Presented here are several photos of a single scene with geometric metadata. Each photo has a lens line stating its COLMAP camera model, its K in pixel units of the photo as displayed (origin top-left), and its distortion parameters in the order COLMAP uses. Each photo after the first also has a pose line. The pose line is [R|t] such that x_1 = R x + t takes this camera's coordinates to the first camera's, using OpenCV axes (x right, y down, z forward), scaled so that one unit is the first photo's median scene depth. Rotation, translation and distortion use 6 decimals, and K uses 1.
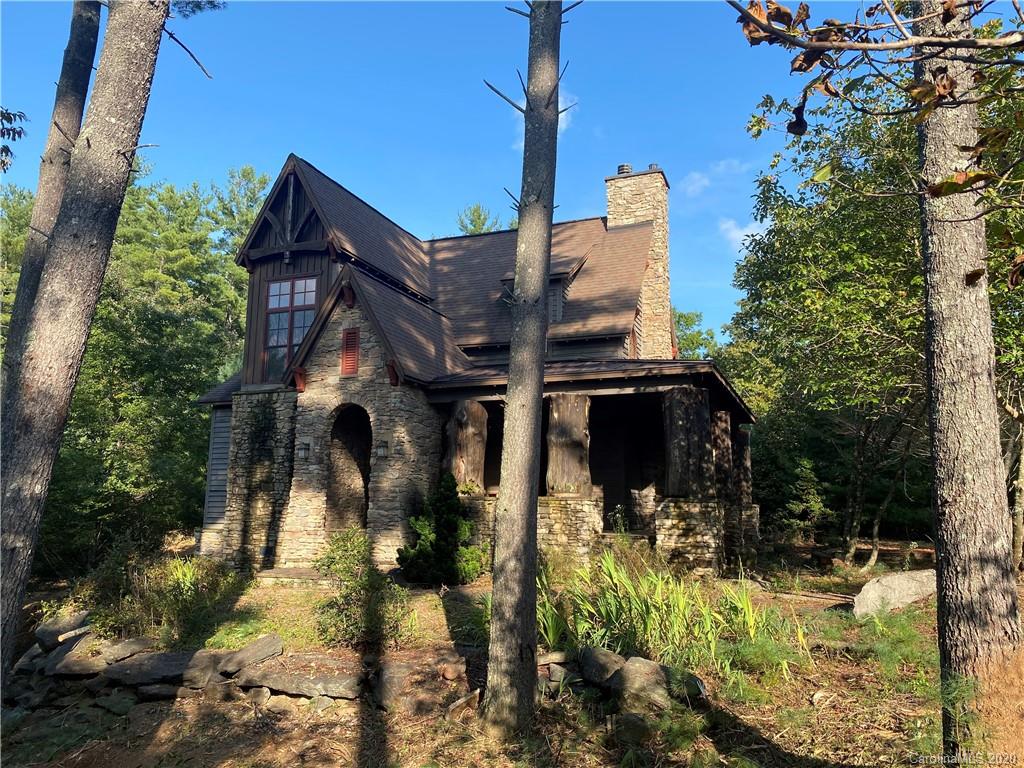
lens RADIAL K [[768.5, 0, 516.3], [0, 768.5, 391.3], [0, 0, 1]] dist [0.169053, -0.454460]
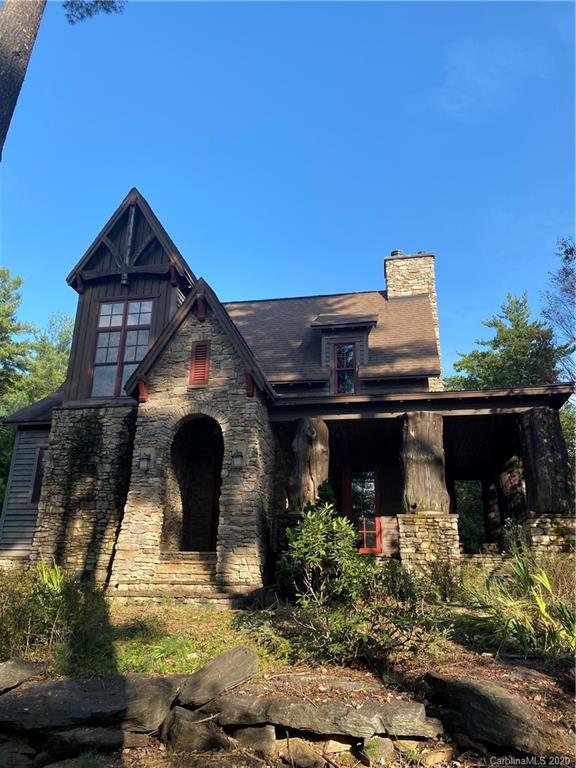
lens RADIAL K [[580.9, 0, 288.0], [0, 580.9, 384.0], [0, 0, 1]] dist [0.113814, -0.273860]
pose [[0.981311, 0.067737, 0.180111, -0.233742], [-0.035178, 0.983371, -0.178169, 0.102454], [-0.189184, 0.168504, 0.967376, 0.261382]]
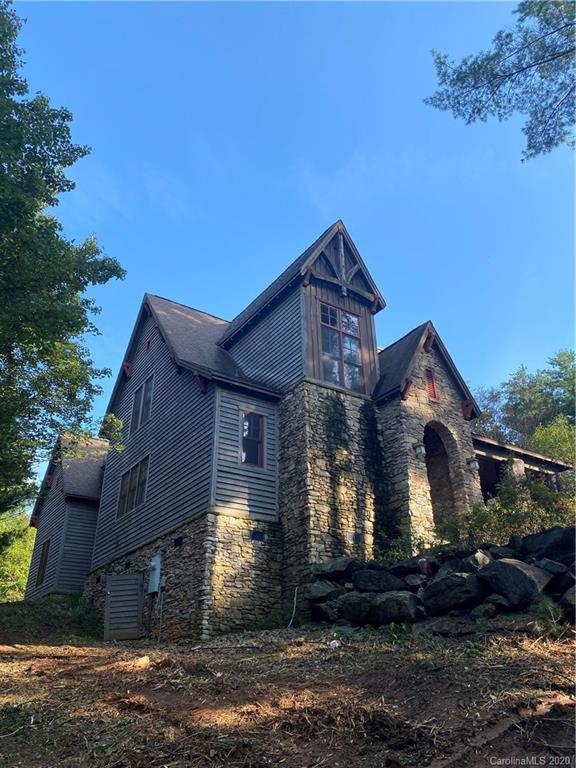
lens RADIAL K [[576.3, 0, 288.0], [0, 576.3, 384.0], [0, 0, 1]] dist [0.169053, -0.454460]
pose [[0.562197, 0.371960, 0.738634, -1.031217], [-0.108082, 0.918531, -0.380288, 0.330311], [-0.819910, 0.133963, 0.556598, 0.658231]]
